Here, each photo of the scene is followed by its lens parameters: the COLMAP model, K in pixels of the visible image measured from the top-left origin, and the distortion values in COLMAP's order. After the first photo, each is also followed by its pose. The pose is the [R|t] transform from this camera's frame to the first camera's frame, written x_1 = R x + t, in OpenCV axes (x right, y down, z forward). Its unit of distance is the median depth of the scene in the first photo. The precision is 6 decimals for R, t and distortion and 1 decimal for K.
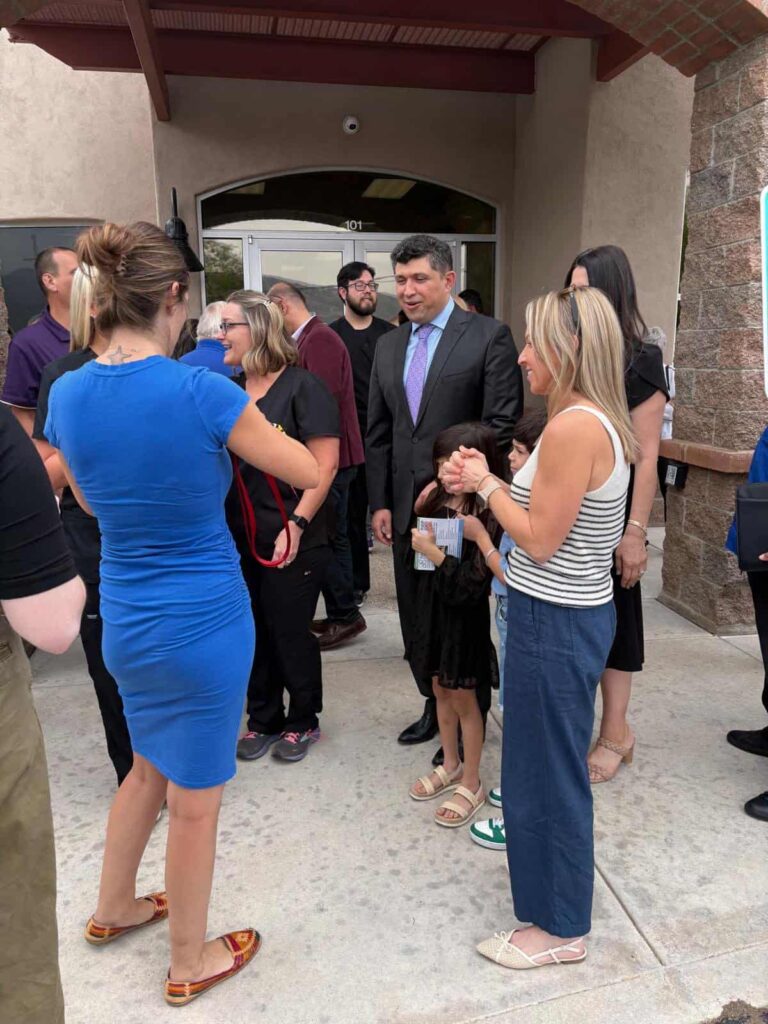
lens RADIAL K [[759.6, 0, 393.7], [0, 759.6, 509.0], [0, 0, 1]] dist [0.034759, -0.041548]
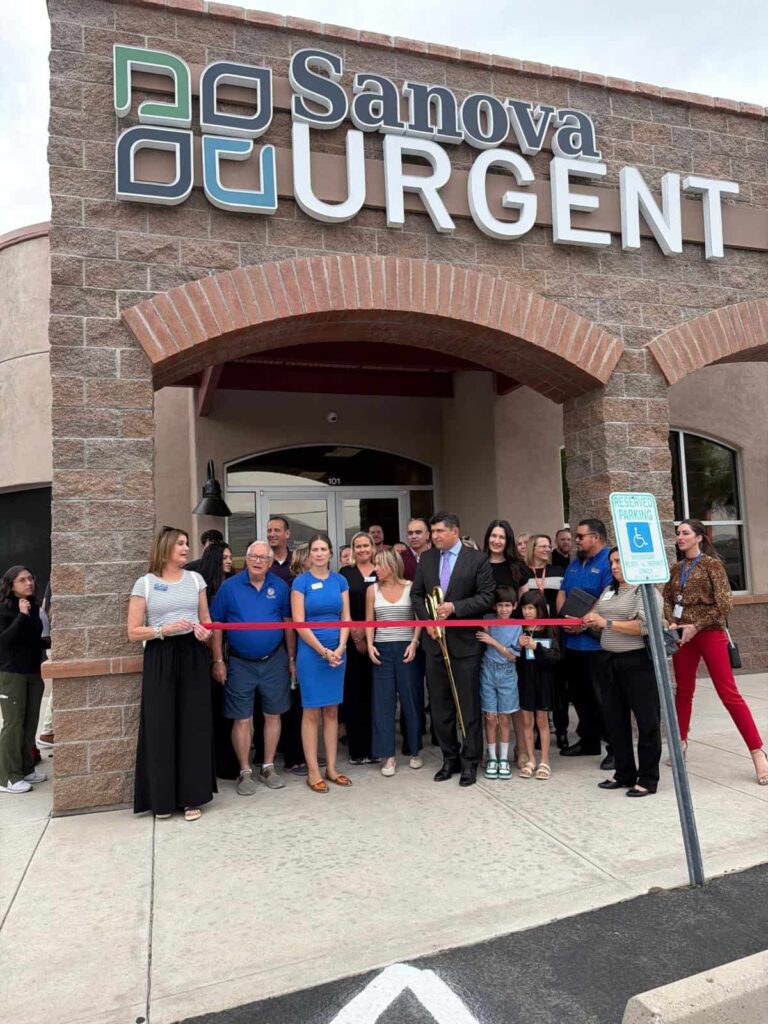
lens RADIAL K [[757.7, 0, 384.0], [0, 757.7, 512.0], [0, 0, 1]] dist [0.037201, -0.030817]
pose [[0.991454, -0.018490, 0.129138, -0.229095], [0.053834, 0.959676, -0.275904, 0.109778], [-0.118829, 0.280498, 0.952471, -0.508486]]
